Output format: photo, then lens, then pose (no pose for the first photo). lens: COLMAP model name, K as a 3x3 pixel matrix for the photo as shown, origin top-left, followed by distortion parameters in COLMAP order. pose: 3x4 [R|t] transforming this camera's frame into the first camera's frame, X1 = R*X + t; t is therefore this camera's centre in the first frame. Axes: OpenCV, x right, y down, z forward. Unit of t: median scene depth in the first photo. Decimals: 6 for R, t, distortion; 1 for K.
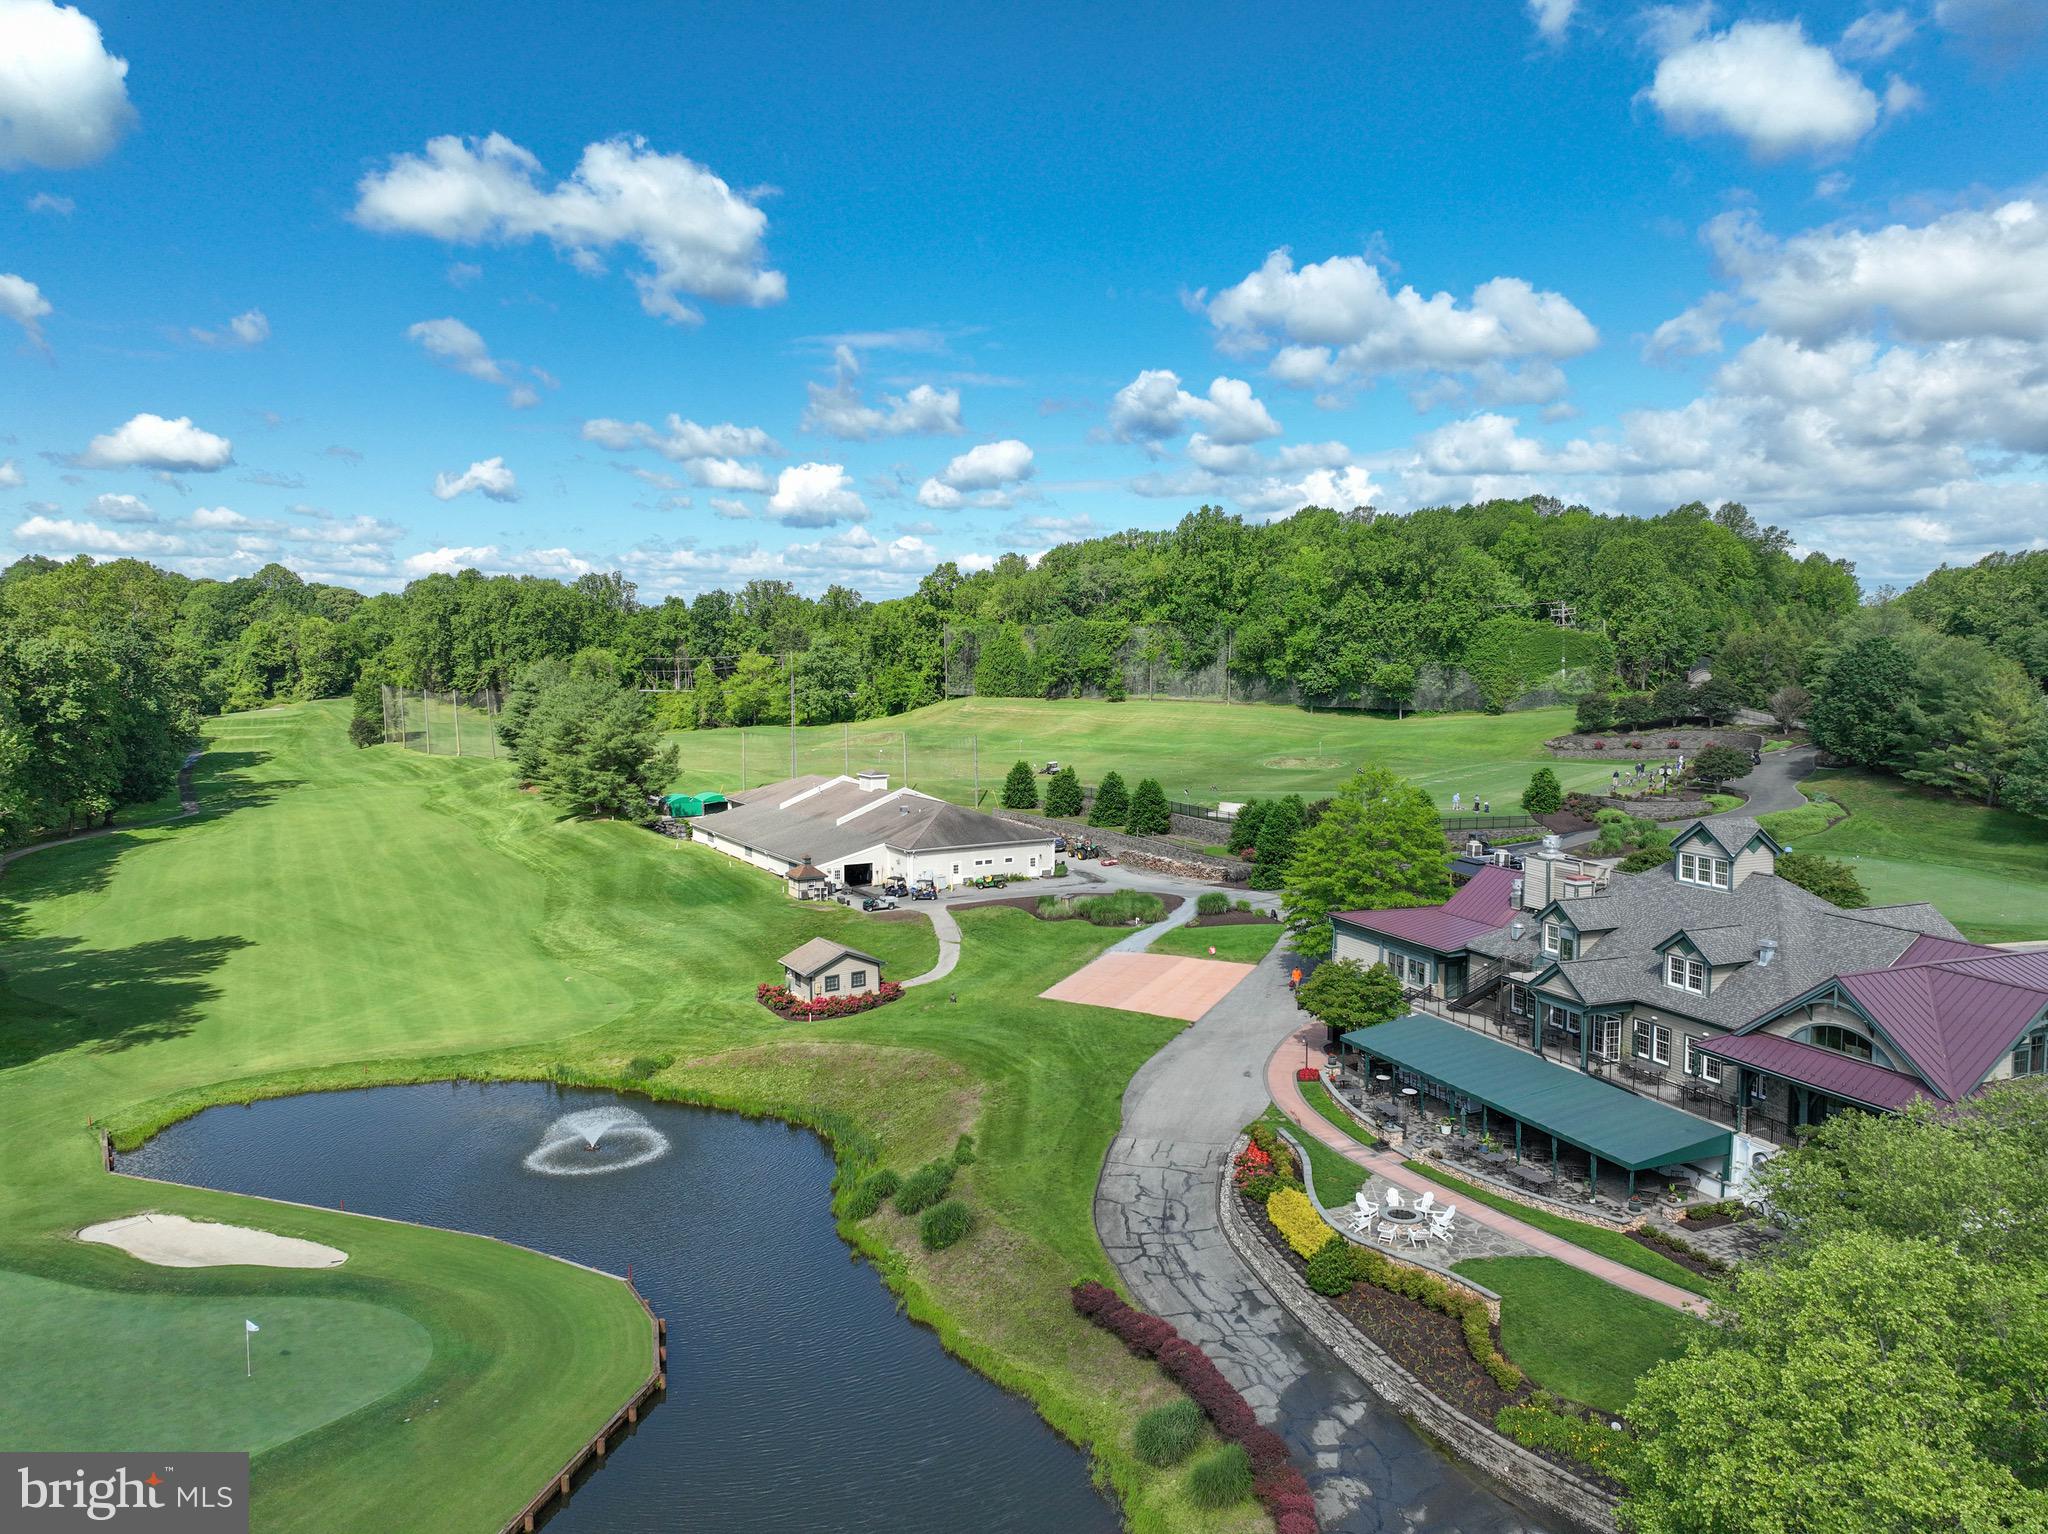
lens RADIAL K [[1443.1, 0, 1028.5], [0, 1443.1, 764.3], [0, 0, 1]] dist [0.007921, 0.003739]
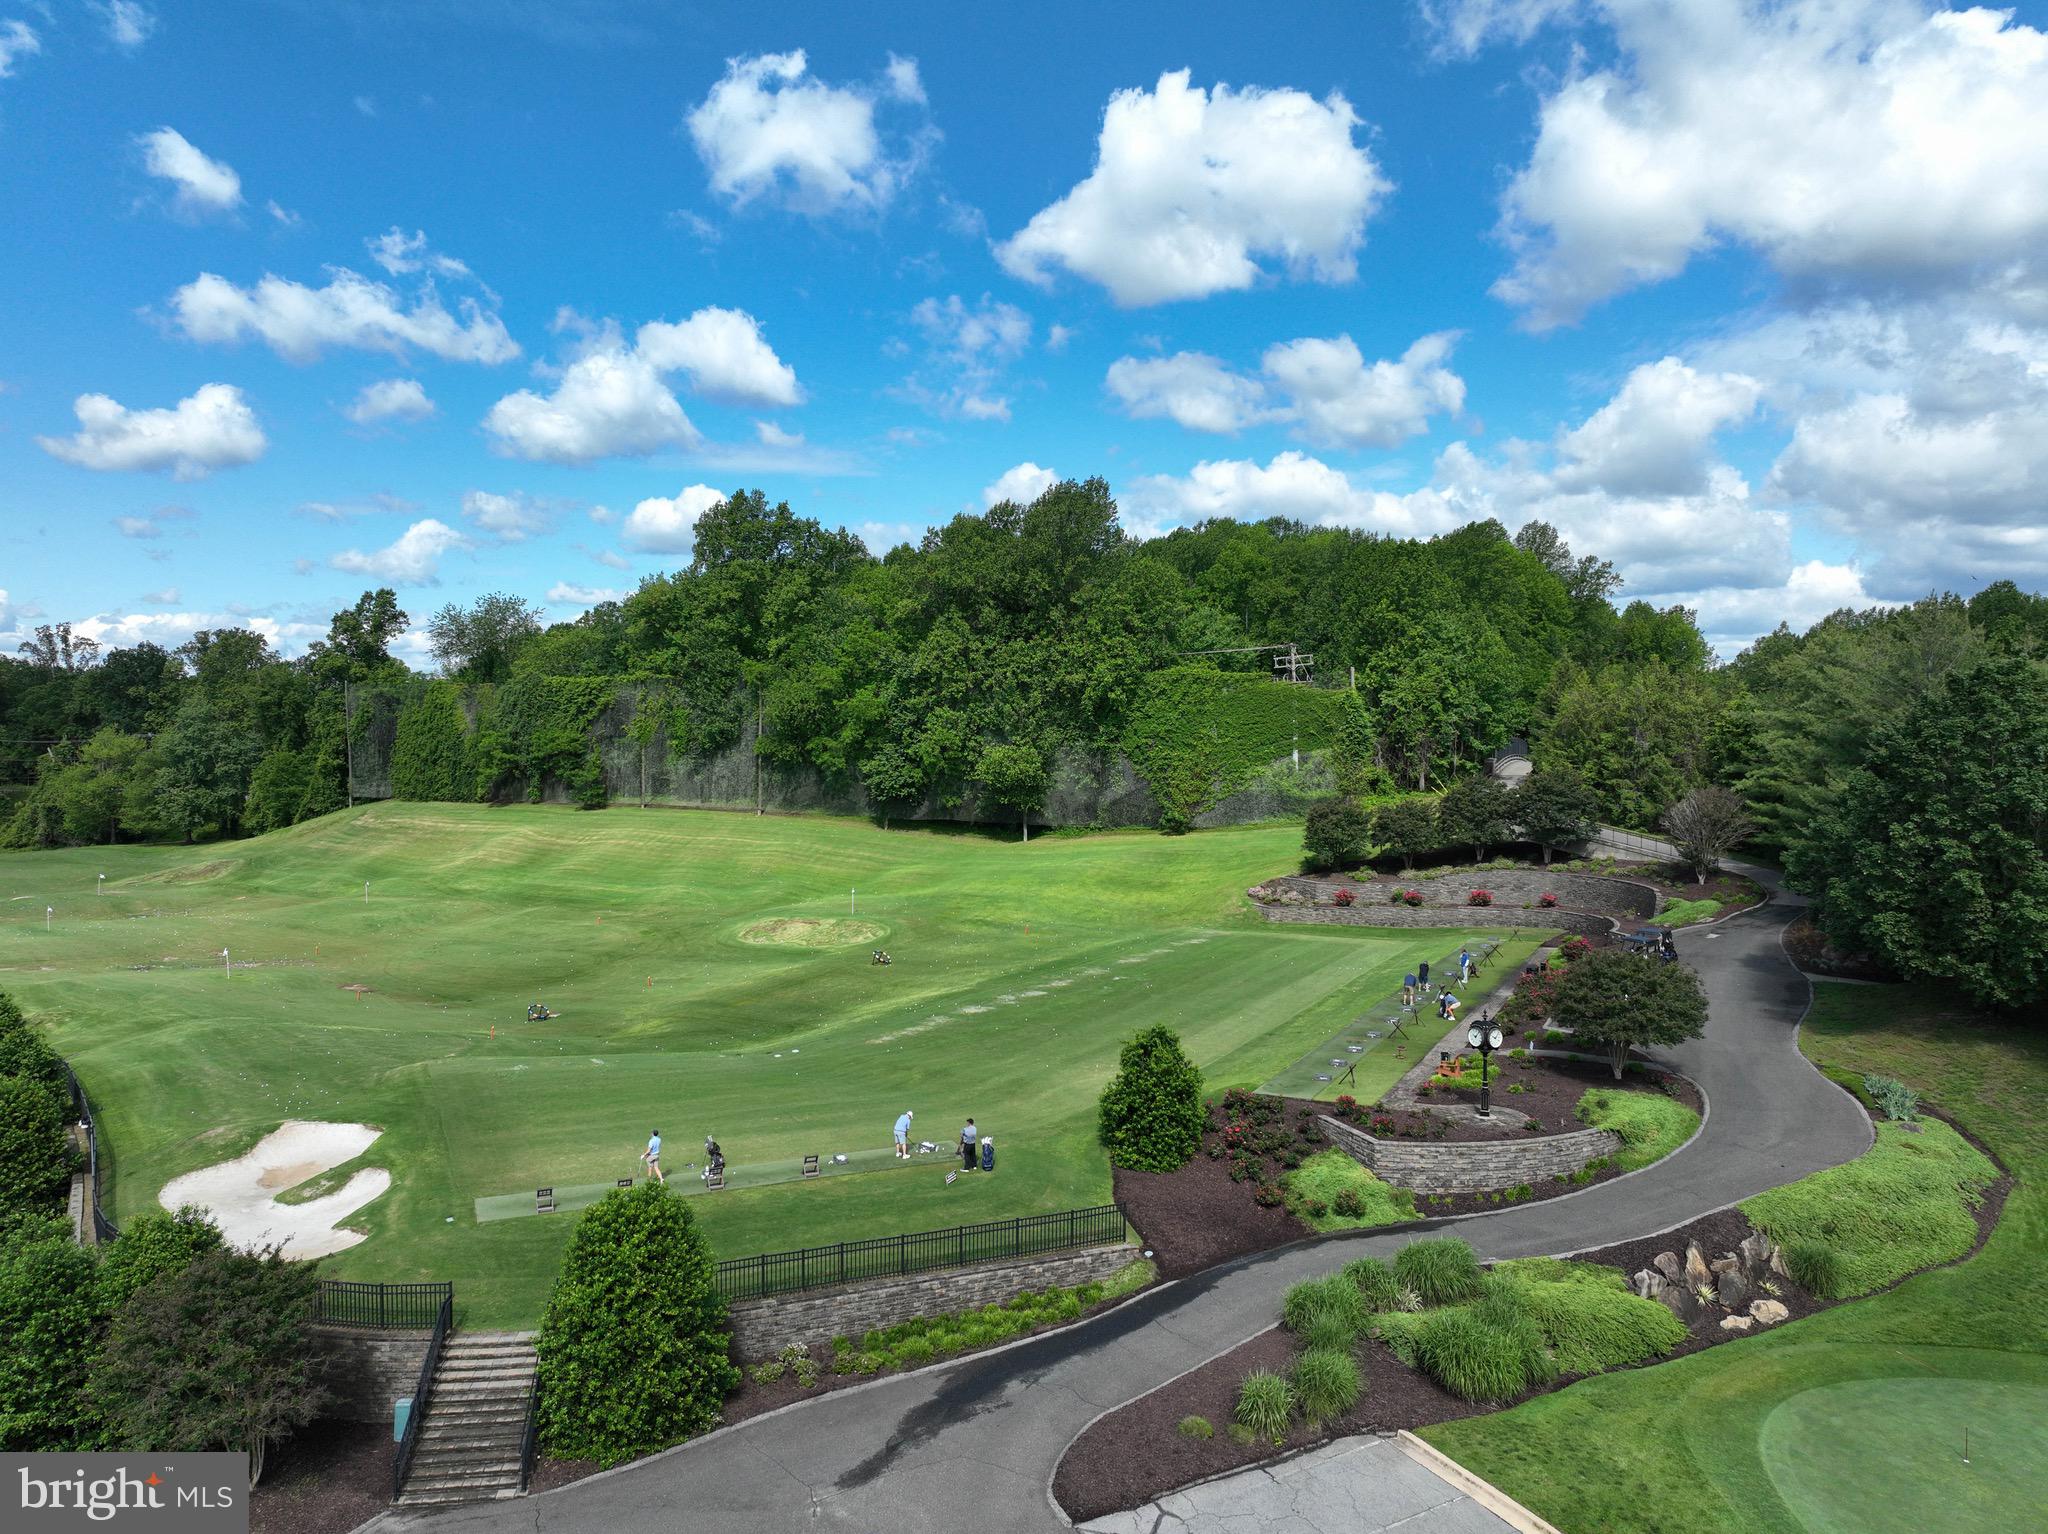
lens RADIAL K [[1443.1, 0, 1028.5], [0, 1443.1, 764.3], [0, 0, 1]] dist [0.007921, 0.003739]
pose [[0.991067, -0.000164, 0.133364, 0.186077], [0.008585, 0.998004, -0.062570, -0.026269], [-0.133088, 0.063156, 0.989090, 0.434815]]
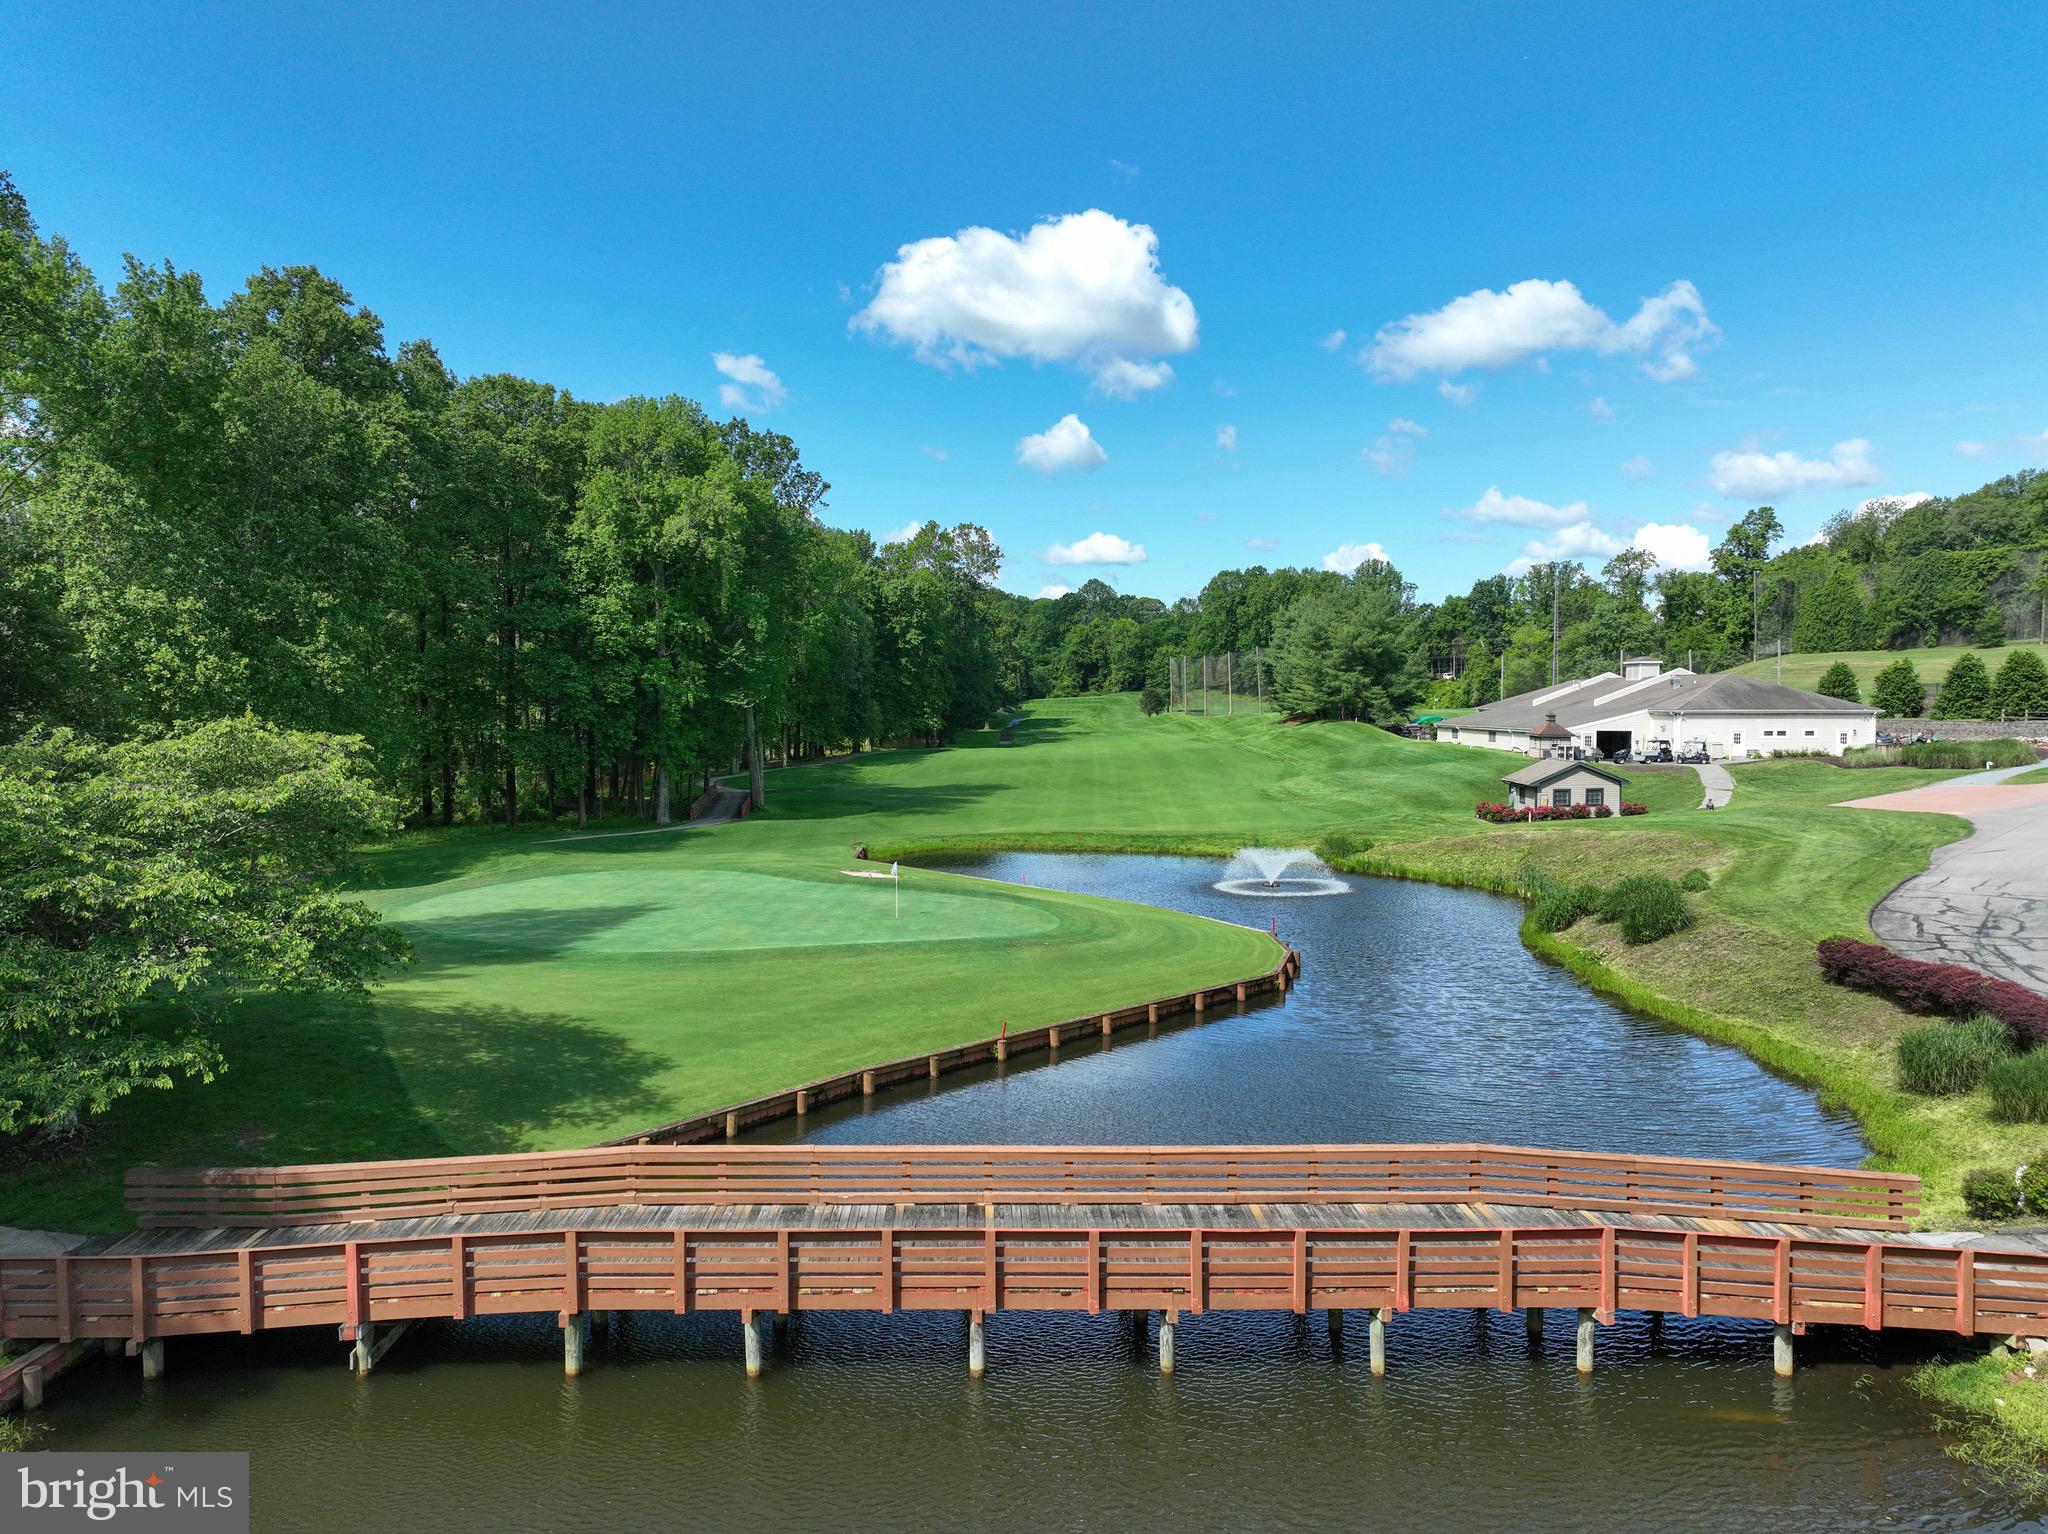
lens RADIAL K [[1441.1, 0, 1024.0], [0, 1441.1, 767.0], [0, 0, 1]] dist [-0.015272, 0.039745]
pose [[0.857731, 0.022972, -0.513586, 0.015458], [-0.045160, 0.998506, -0.030758, 0.083546], [0.512112, 0.049576, 0.857487, 0.039363]]
